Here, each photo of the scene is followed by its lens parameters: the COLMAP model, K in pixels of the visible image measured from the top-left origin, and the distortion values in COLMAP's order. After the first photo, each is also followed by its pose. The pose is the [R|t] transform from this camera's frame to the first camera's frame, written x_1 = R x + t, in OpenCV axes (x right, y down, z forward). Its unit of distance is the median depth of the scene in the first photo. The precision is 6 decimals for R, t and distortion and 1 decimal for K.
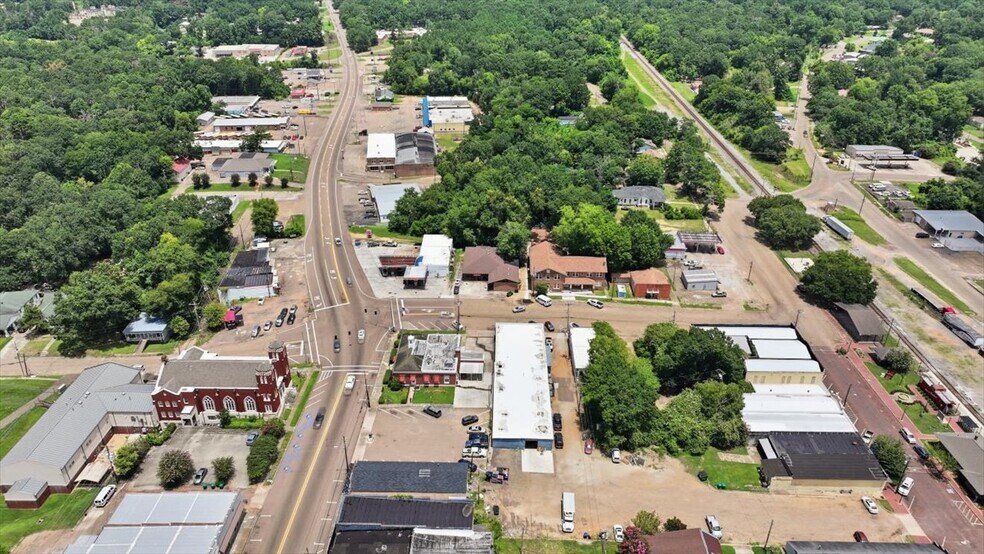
lens RADIAL K [[693.2, 0, 496.1], [0, 693.2, 272.4], [0, 0, 1]] dist [-0.000187, 0.010622]
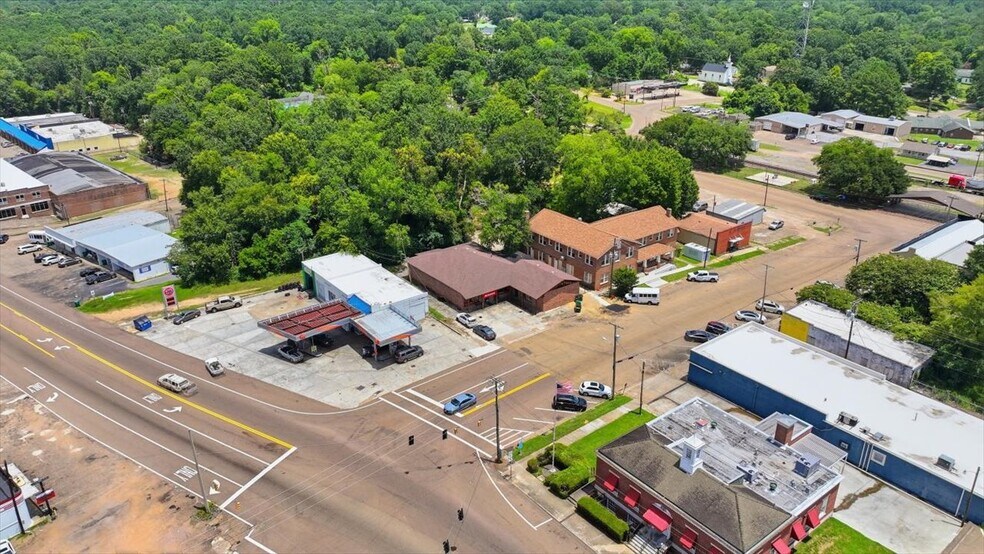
lens RADIAL K [[693.2, 0, 496.1], [0, 693.2, 272.4], [0, 0, 1]] dist [-0.000187, 0.010622]
pose [[0.781522, -0.254452, 0.569629, -0.301273], [0.294986, 0.955248, 0.021992, -0.020738], [-0.549733, 0.150846, 0.821608, 0.594648]]
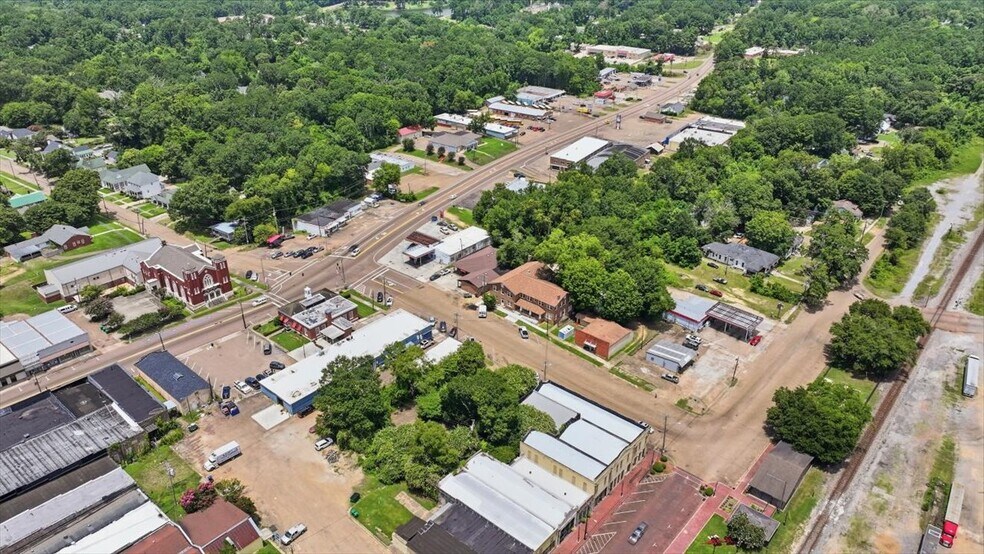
lens RADIAL K [[693.2, 0, 496.1], [0, 693.2, 272.4], [0, 0, 1]] dist [-0.000187, 0.010622]
pose [[0.766067, 0.292132, -0.572538, 0.601616], [-0.299373, 0.950399, 0.084365, -0.095951], [0.568786, 0.106773, 0.815526, 0.191581]]
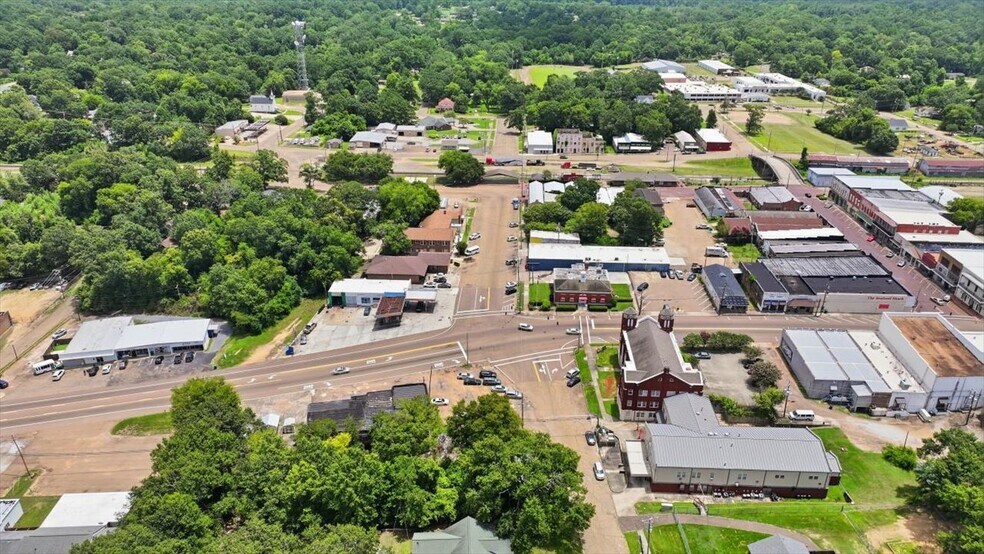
lens RADIAL K [[693.2, 0, 496.1], [0, 693.2, 272.4], [0, 0, 1]] dist [-0.000187, 0.010622]
pose [[0.031428, -0.430658, 0.901968, -0.939629], [0.456724, 0.808878, 0.370297, -0.323752], [-0.889053, 0.400312, 0.222114, 0.688315]]
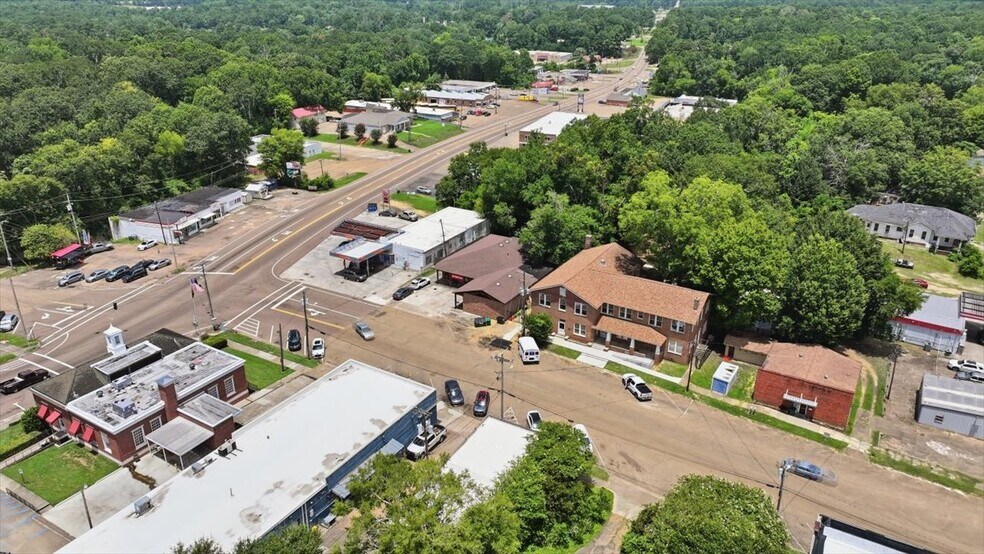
lens RADIAL K [[693.2, 0, 496.1], [0, 693.2, 272.4], [0, 0, 1]] dist [-0.000187, 0.010622]
pose [[0.865563, 0.190453, -0.463171, 0.239446], [-0.229261, 0.972952, -0.028365, 0.008550], [0.445241, 0.130738, 0.885815, 0.553685]]
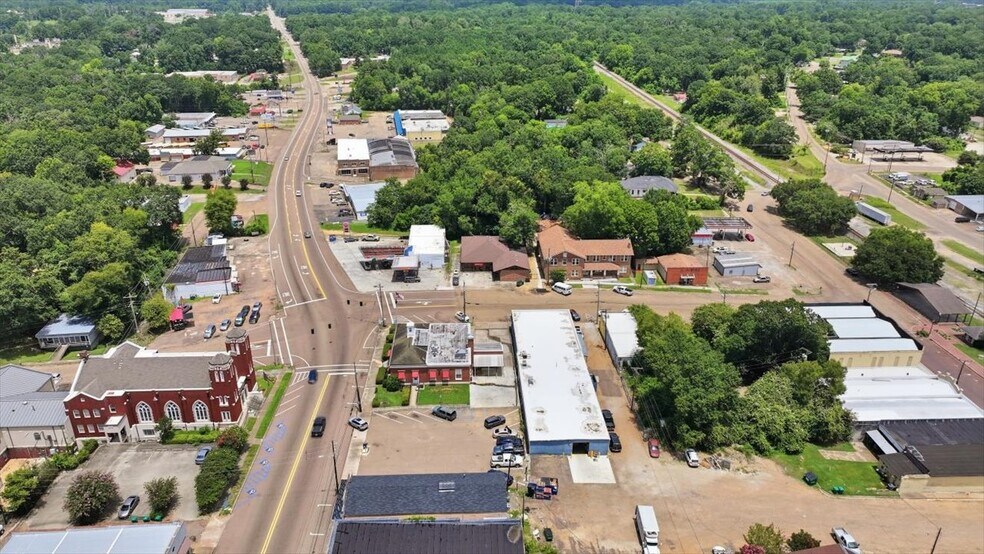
lens RADIAL K [[693.2, 0, 496.1], [0, 693.2, 272.4], [0, 0, 1]] dist [-0.000187, 0.010622]
pose [[0.998140, -0.025157, 0.055523, -0.053730], [0.029064, 0.997073, -0.070721, 0.074140], [-0.053582, 0.072204, 0.995950, 0.163068]]
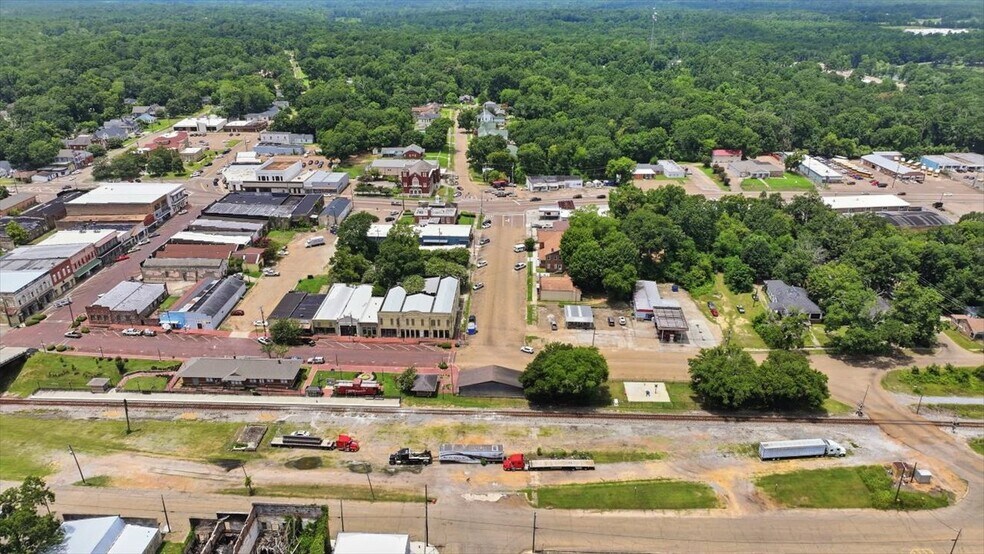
lens RADIAL K [[693.2, 0, 496.1], [0, 693.2, 272.4], [0, 0, 1]] dist [-0.000187, 0.010622]
pose [[-0.029379, 0.387689, -0.921322, 1.190673], [-0.466649, 0.809790, 0.355637, -0.335419], [0.883954, 0.440382, 0.157124, 0.745098]]
